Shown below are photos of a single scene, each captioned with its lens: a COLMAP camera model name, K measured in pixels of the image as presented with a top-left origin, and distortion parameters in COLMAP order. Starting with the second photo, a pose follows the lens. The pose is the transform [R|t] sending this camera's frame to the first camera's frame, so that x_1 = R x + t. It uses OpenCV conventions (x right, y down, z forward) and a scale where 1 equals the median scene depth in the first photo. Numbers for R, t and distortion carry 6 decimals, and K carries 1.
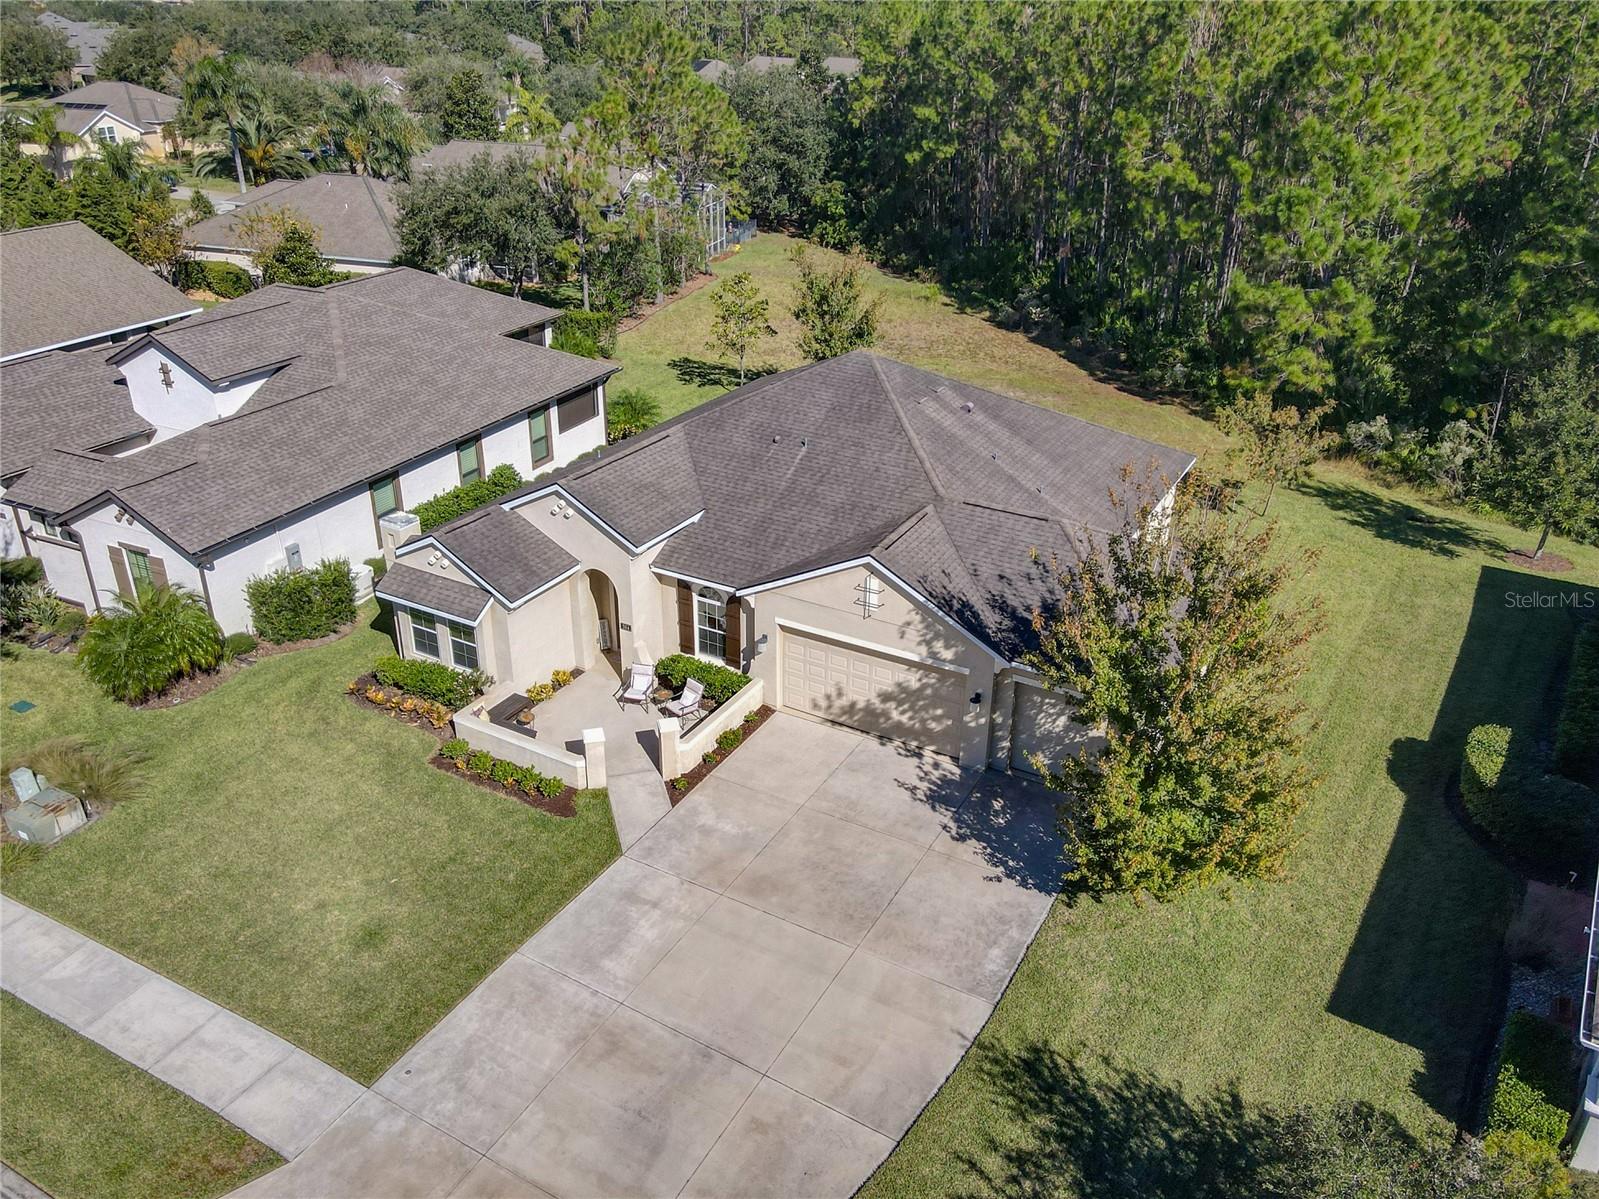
lens RADIAL K [[1220.0, 0, 799.5], [0, 1220.0, 599.5], [0, 0, 1]] dist [0.011586, 0.004151]
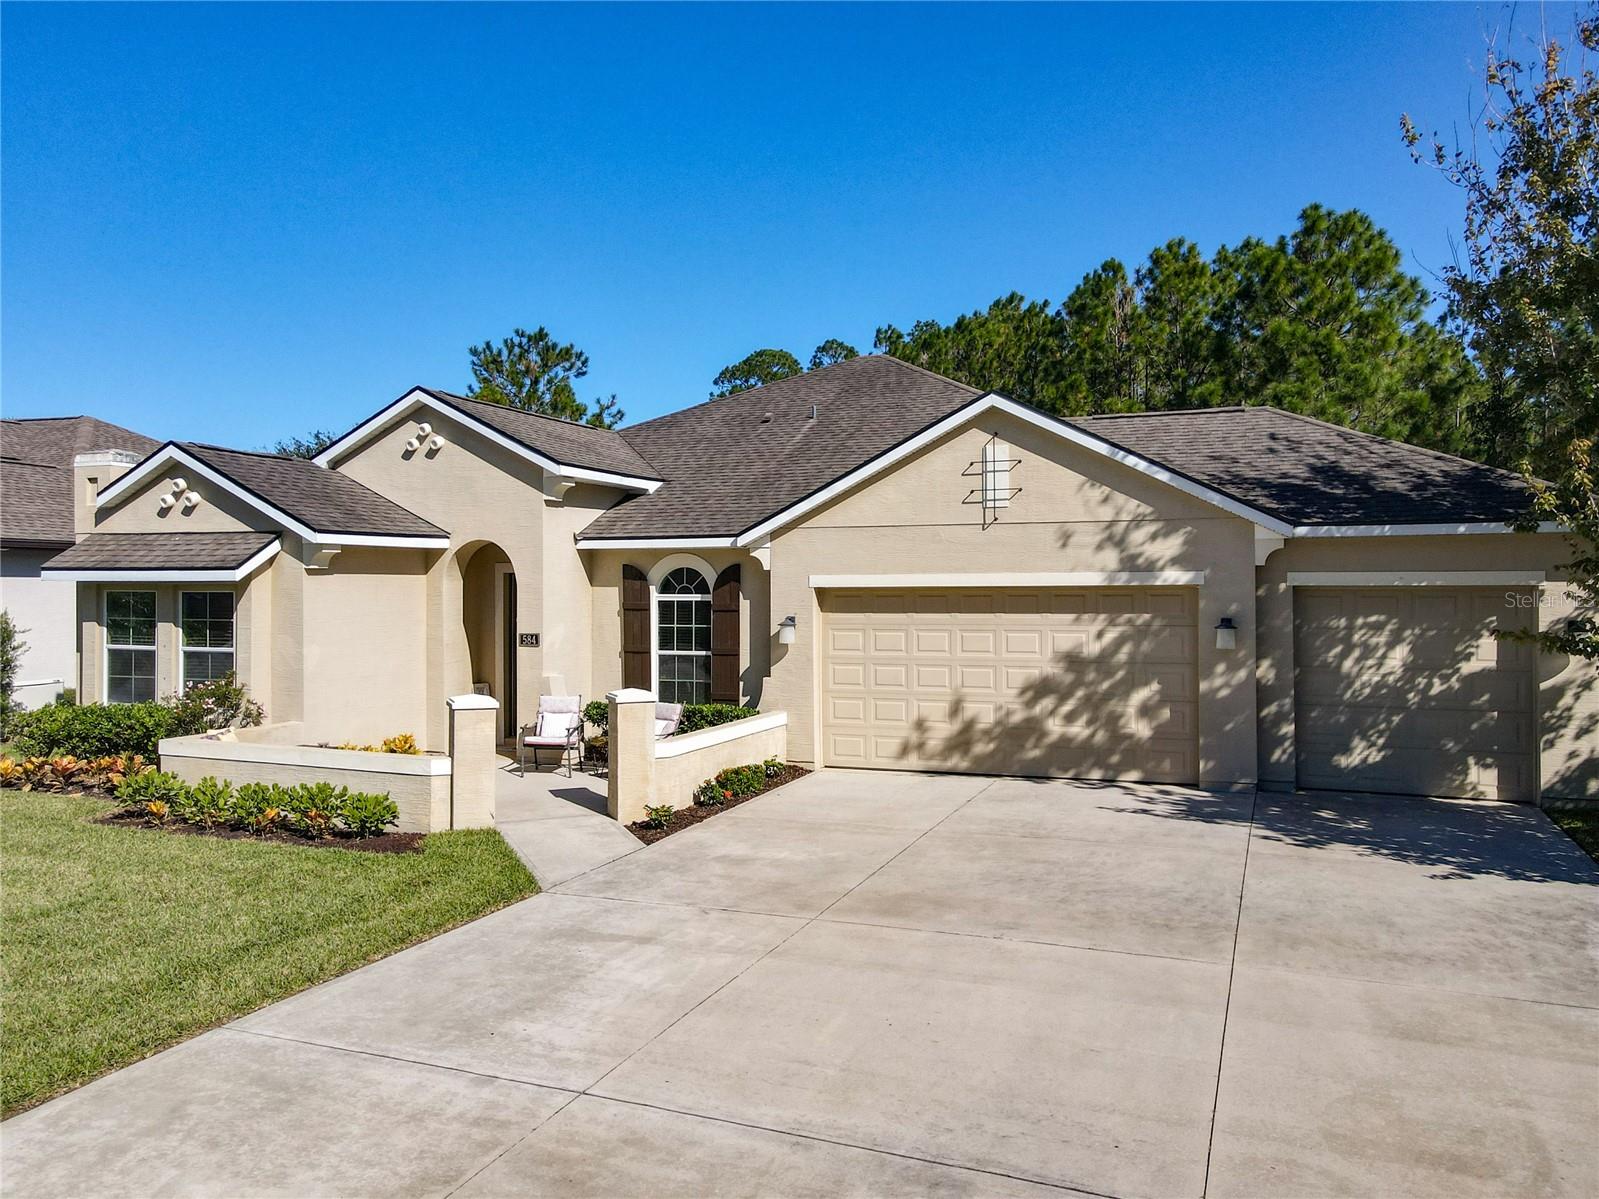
lens RADIAL K [[1216.4, 0, 800.6], [0, 1216.4, 578.1], [0, 0, 1]] dist [0.012788, 0.009106]
pose [[0.990853, -0.011736, 0.134433, -0.099198], [0.072729, 0.885588, -0.458743, 0.269302], [-0.113668, 0.464324, 0.878341, 0.516646]]
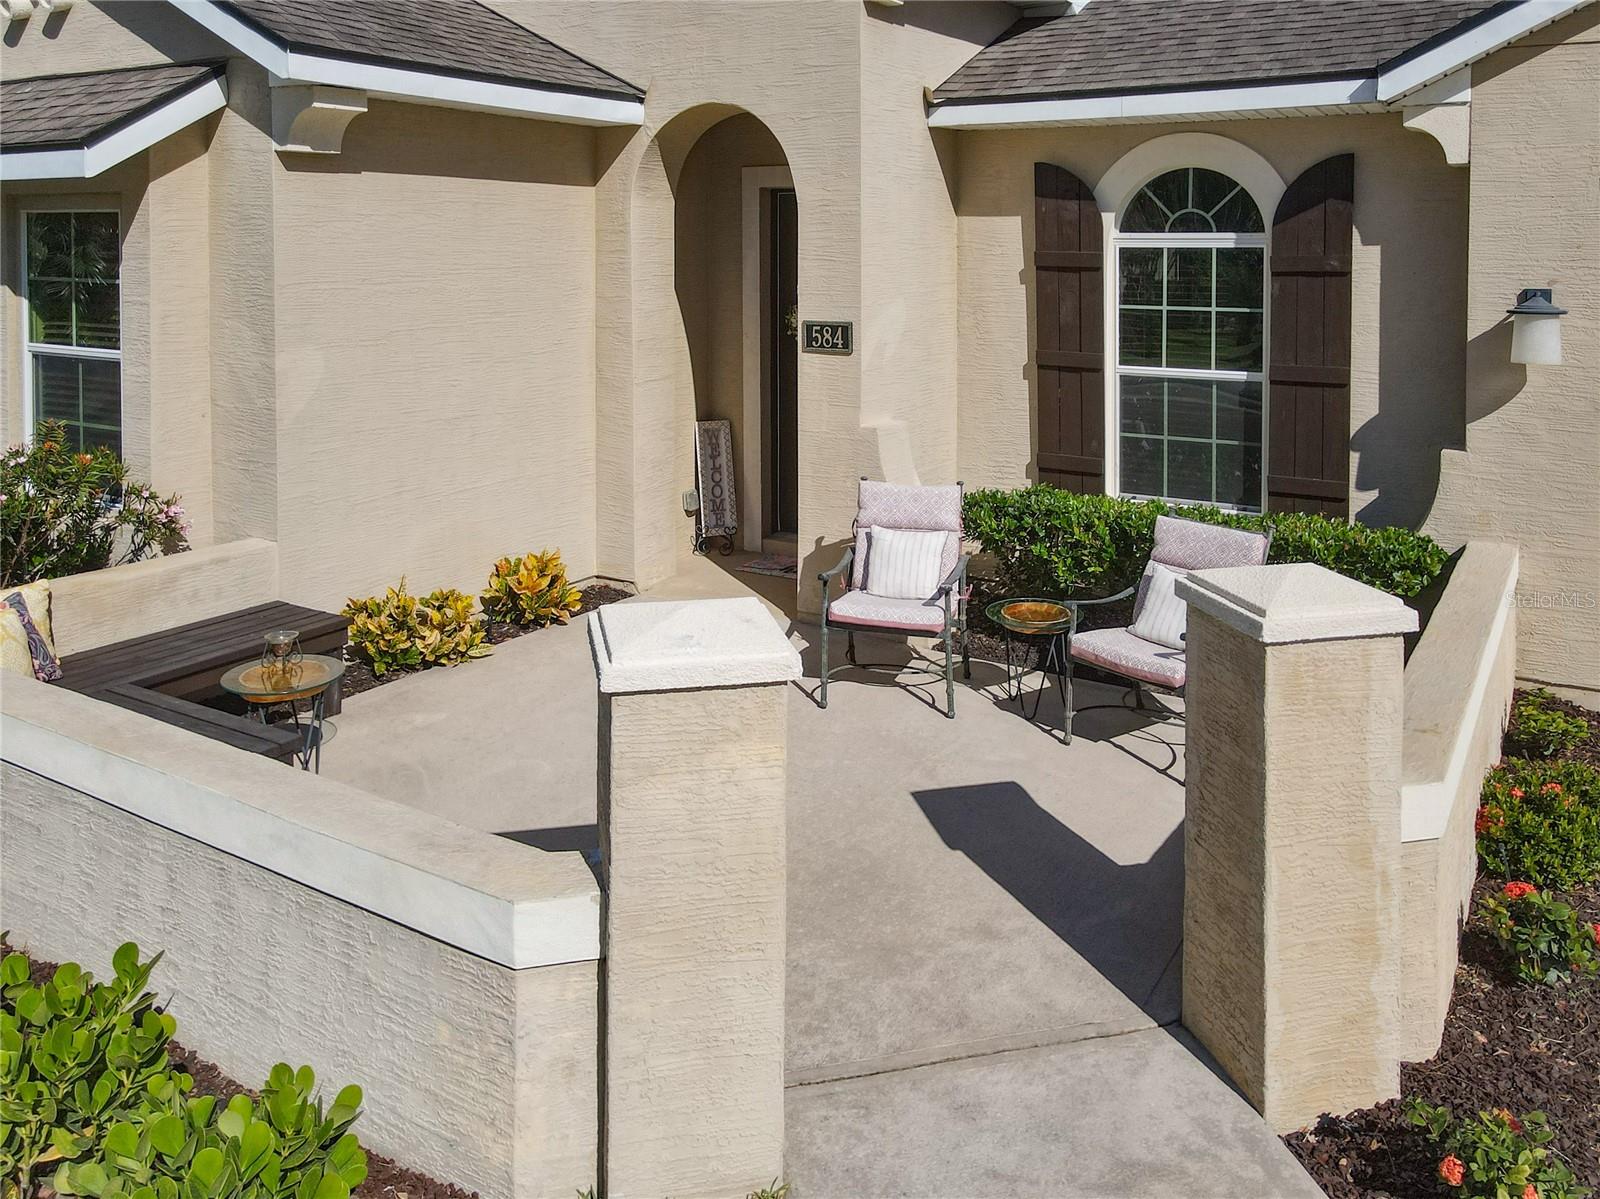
lens RADIAL K [[1279.7, 0, 834.7], [0, 1279.7, 293.3], [0, 0, 1]] dist [0.054643, 0.000784]
pose [[0.999756, -0.004217, -0.021678, -0.141832], [-0.005516, 0.902808, -0.430008, 0.124080], [0.021385, 0.430023, 0.902565, 0.815422]]
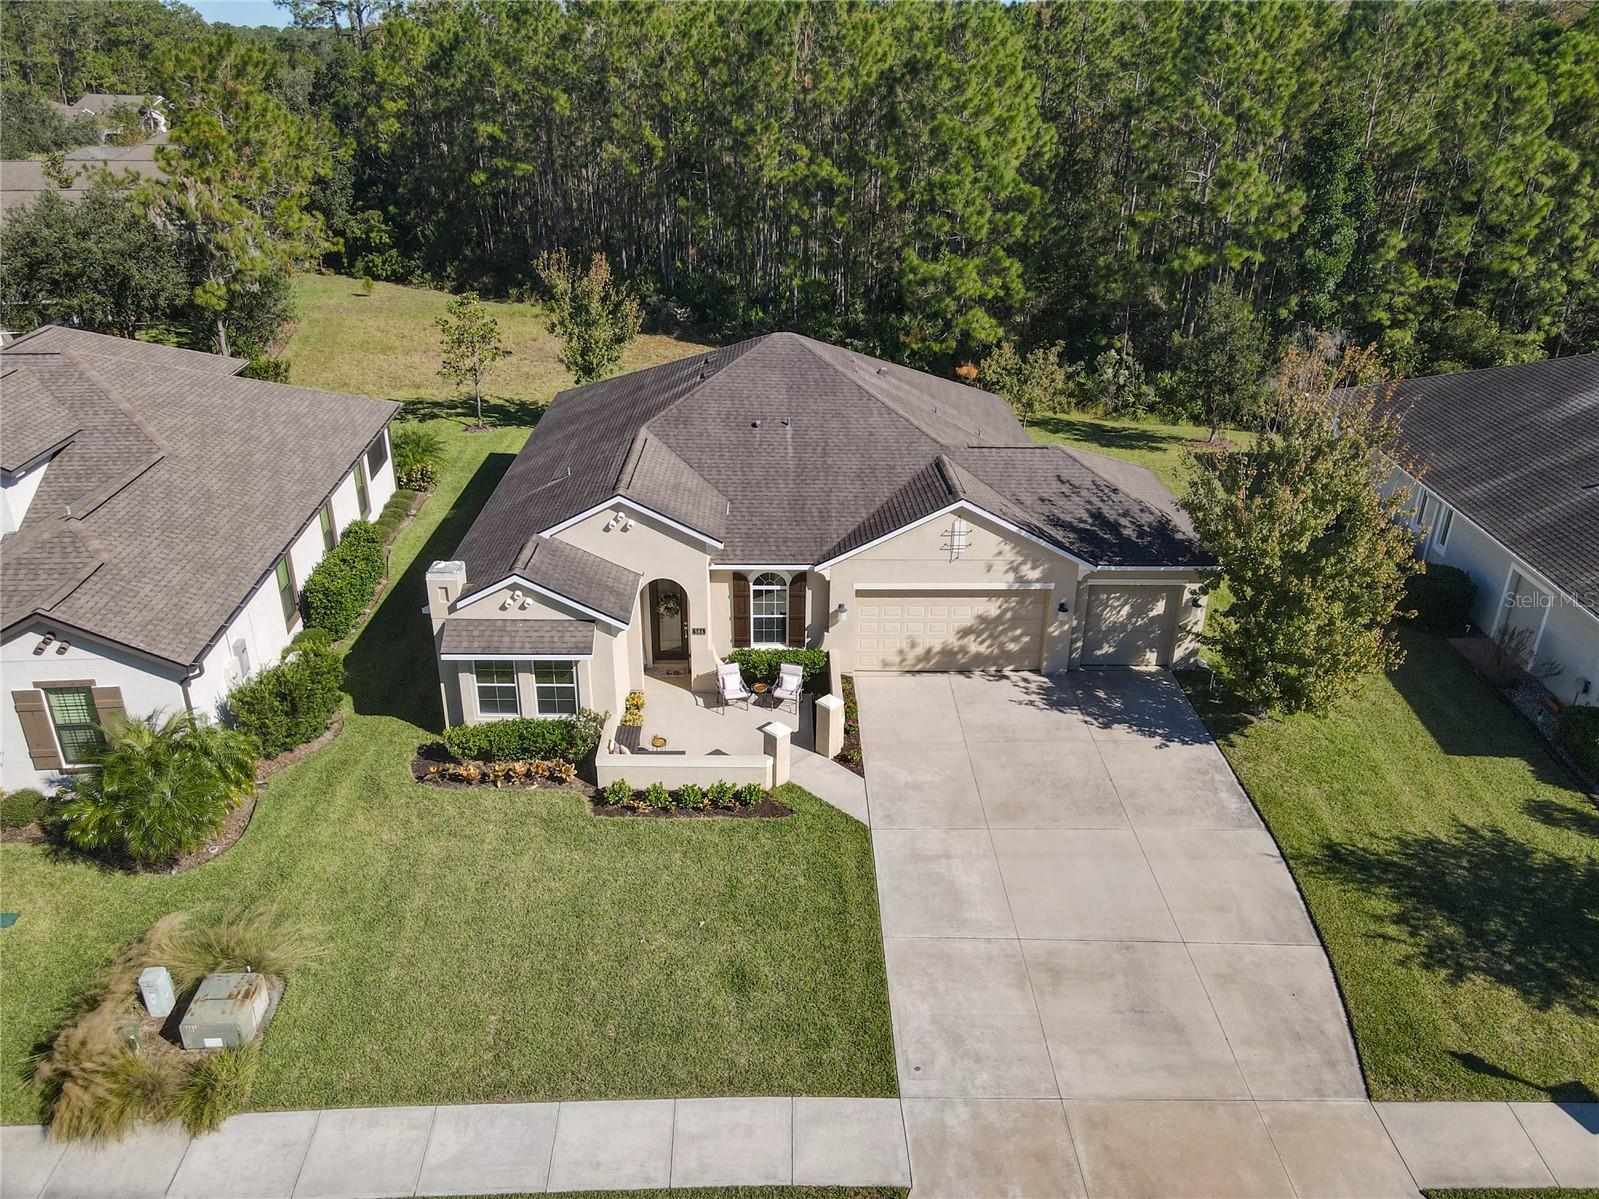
lens RADIAL K [[1216.4, 0, 800.6], [0, 1216.4, 578.1], [0, 0, 1]] dist [0.012788, 0.009106]
pose [[0.856415, -0.206361, 0.473253, -0.543030], [0.226111, 0.973978, 0.015521, -0.015856], [-0.464140, 0.093715, 0.880790, 0.118690]]
